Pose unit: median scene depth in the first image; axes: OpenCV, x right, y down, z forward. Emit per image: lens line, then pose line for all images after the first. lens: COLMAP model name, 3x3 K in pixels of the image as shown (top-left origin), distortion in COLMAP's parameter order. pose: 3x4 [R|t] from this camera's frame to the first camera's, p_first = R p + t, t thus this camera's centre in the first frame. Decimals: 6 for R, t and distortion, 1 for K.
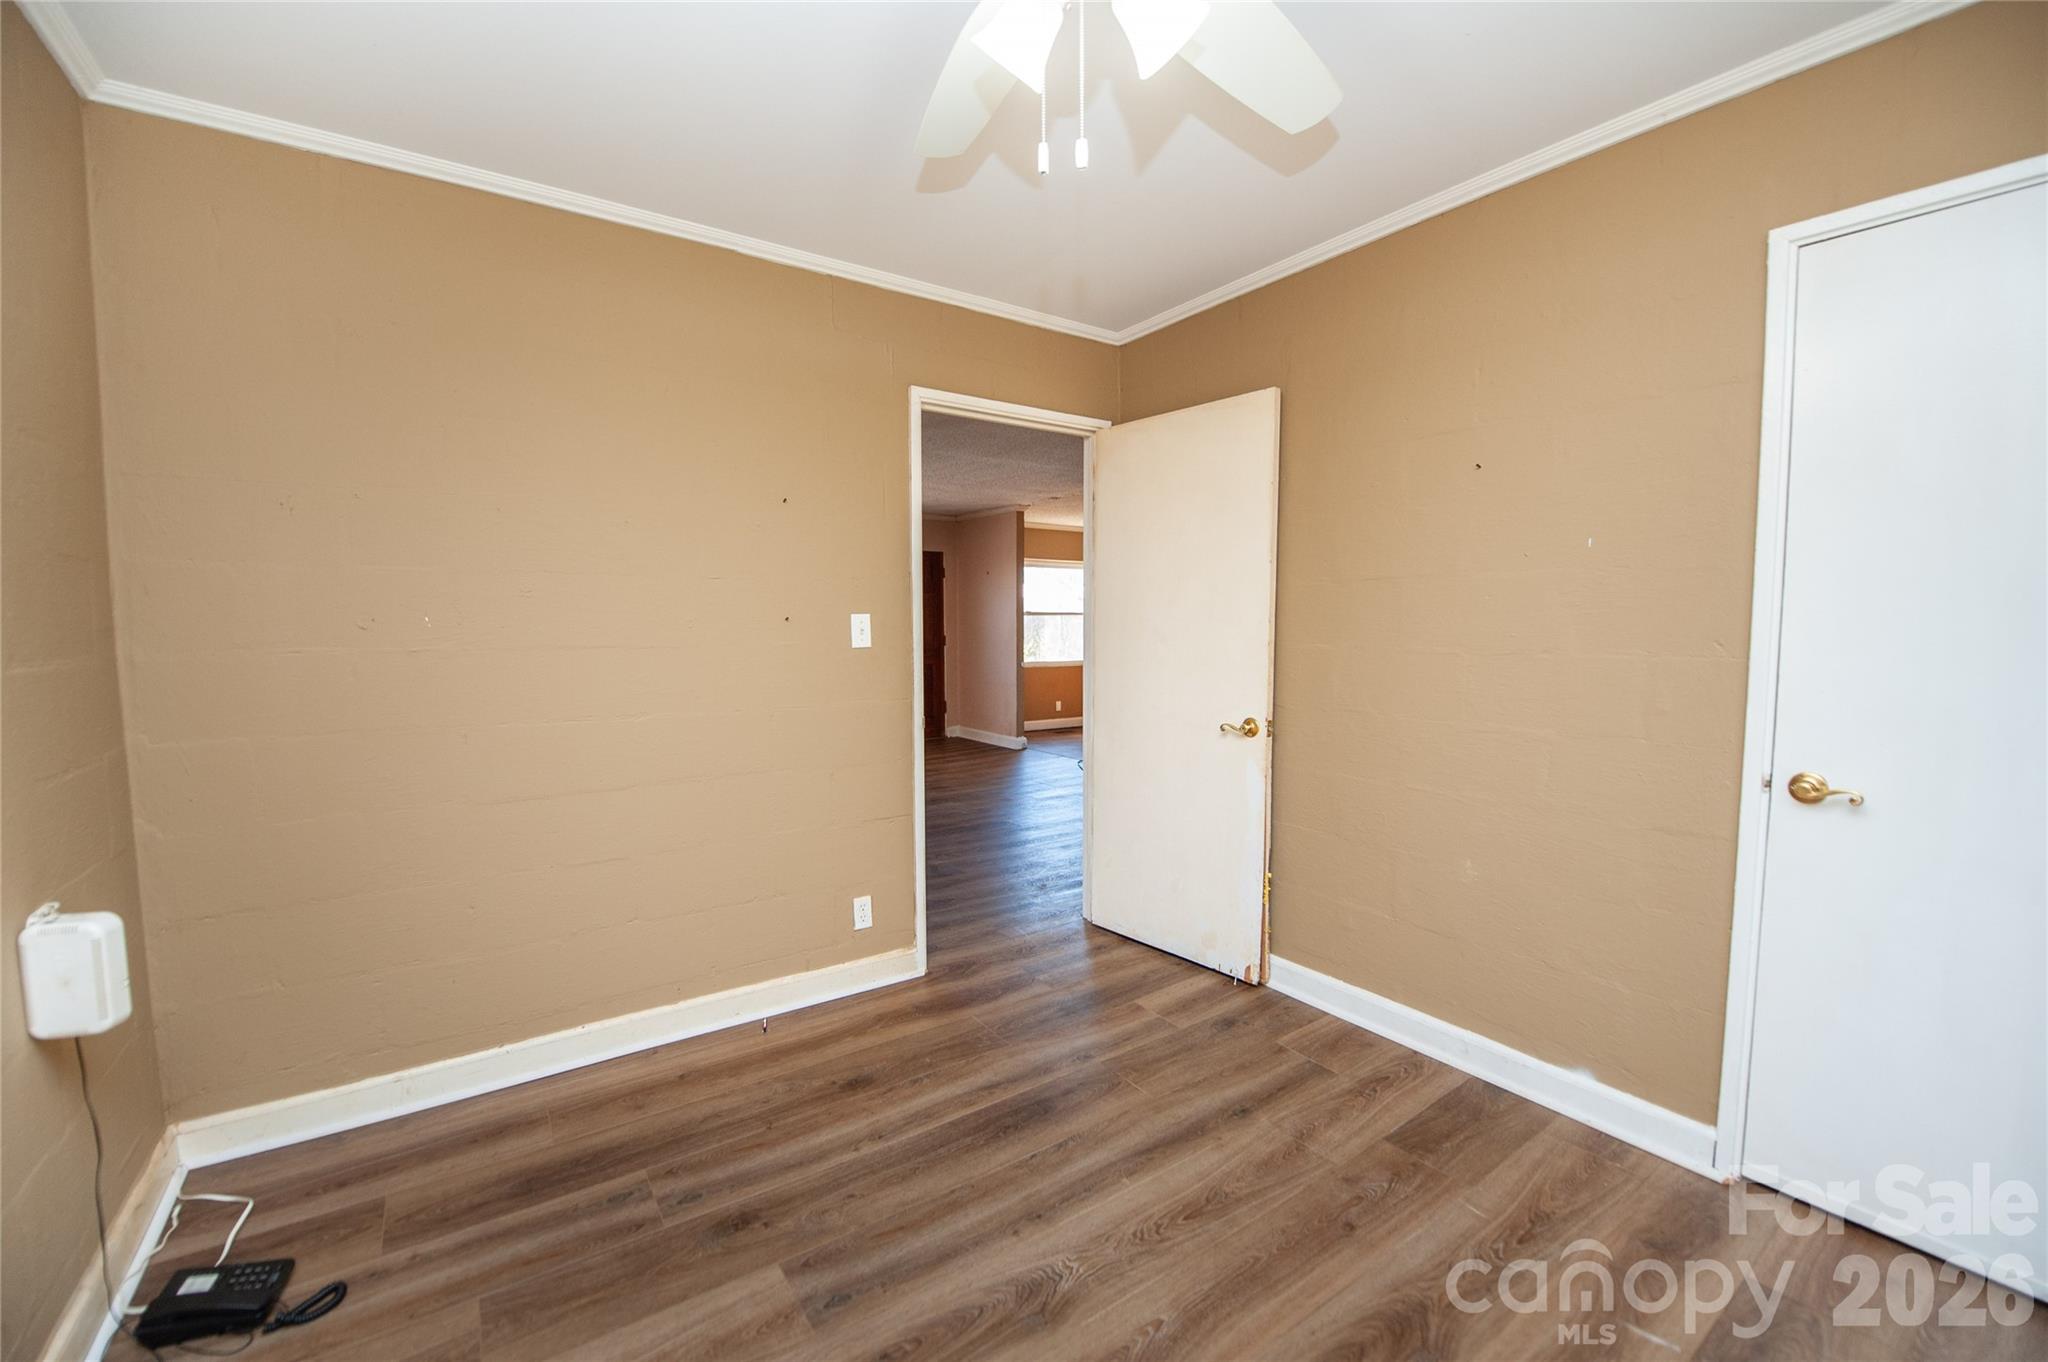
lens RADIAL K [[832.9, 0, 1032.6], [0, 832.9, 684.9], [0, 0, 1]] dist [-0.017763, -0.000321]
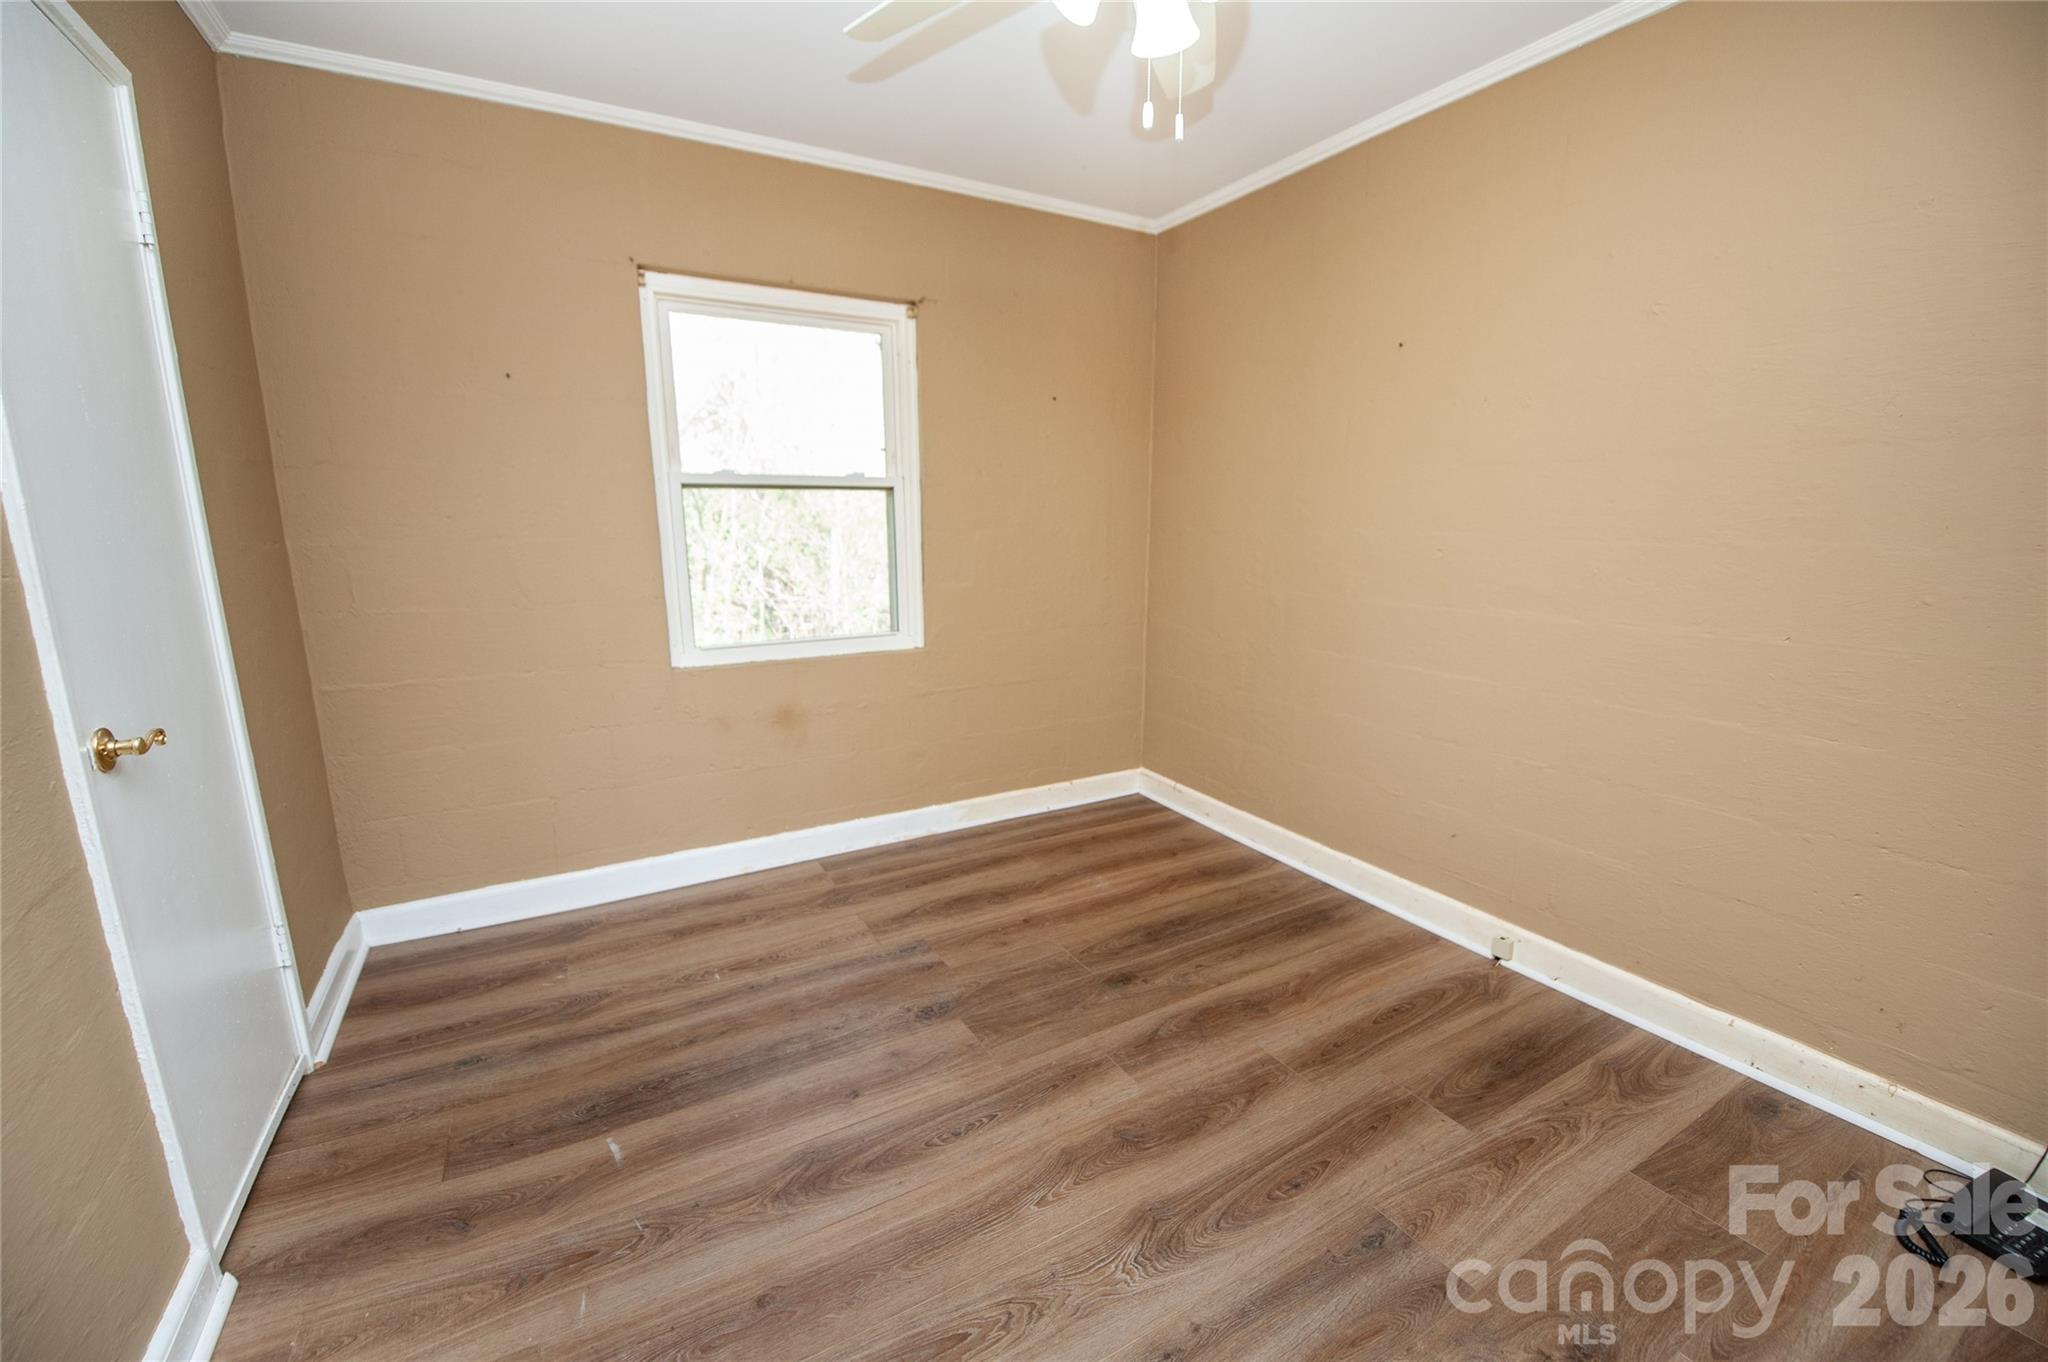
lens RADIAL K [[832.9, 0, 1032.6], [0, 832.9, 684.9], [0, 0, 1]] dist [-0.017763, -0.000321]
pose [[-0.996256, -0.016359, 0.084889, 0.081075], [0.007606, 0.961539, 0.274564, -0.124669], [-0.086116, 0.274182, -0.957814, 1.711458]]
